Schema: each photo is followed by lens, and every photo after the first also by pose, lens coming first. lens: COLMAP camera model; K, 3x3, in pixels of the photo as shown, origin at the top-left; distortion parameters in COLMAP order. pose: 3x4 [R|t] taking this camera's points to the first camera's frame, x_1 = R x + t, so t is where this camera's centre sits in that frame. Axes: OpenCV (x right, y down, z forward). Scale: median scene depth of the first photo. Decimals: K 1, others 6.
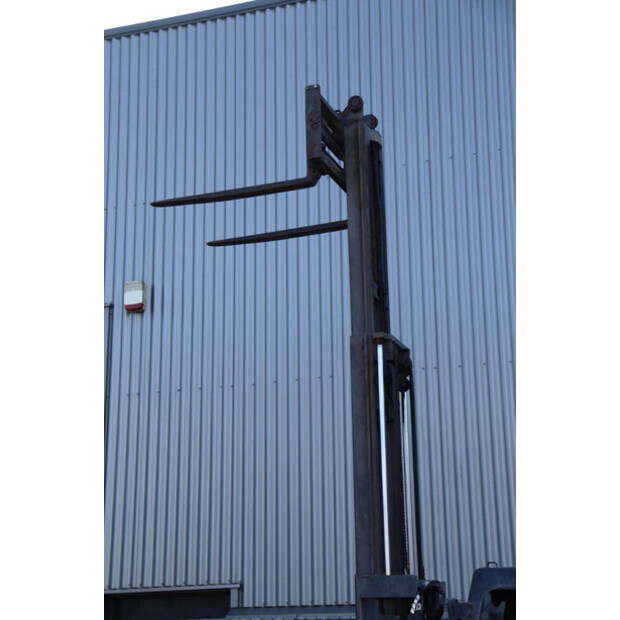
lens RADIAL K [[1169.8, 0, 310.0], [0, 1169.8, 310.0], [0, 0, 1]] dist [0.204374, 0.297491]
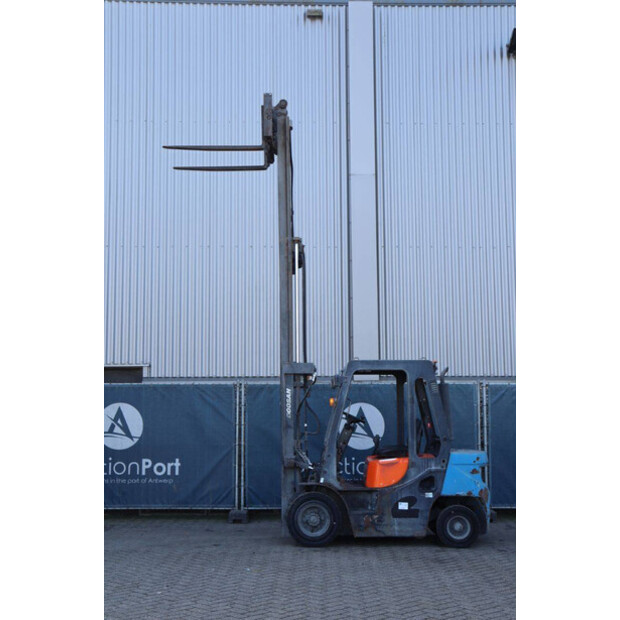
lens RADIAL K [[858.0, 0, 310.0], [0, 858.0, 310.0], [0, 0, 1]] dist [0.081286, -0.024854]
pose [[0.927614, 0.051166, 0.370018, -0.407214], [-0.109433, 0.984336, 0.138229, -0.055599], [-0.357150, -0.168716, 0.918683, -0.274830]]
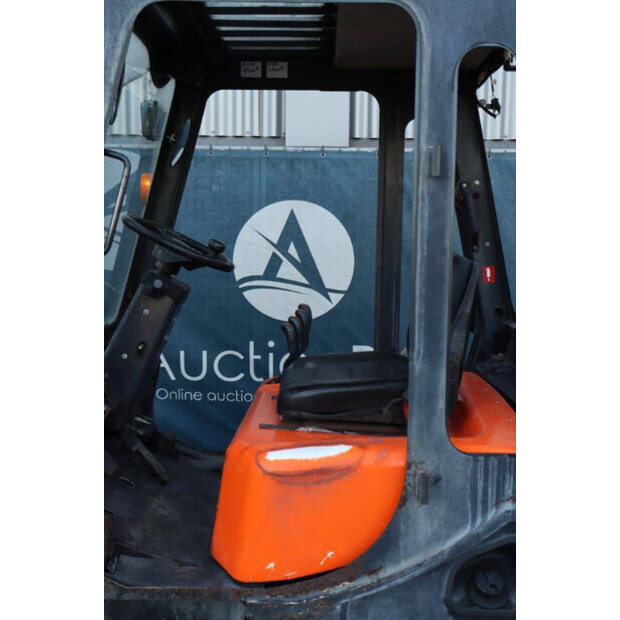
lens RADIAL K [[775.0, 0, 310.0], [0, 775.0, 310.0], [0, 0, 1]] dist [0.015614, 0.036077]
pose [[0.937000, -0.015548, 0.348983, 0.093173], [-0.118063, 0.926129, 0.358254, 0.195688], [-0.328773, -0.376886, 0.865948, 0.612920]]
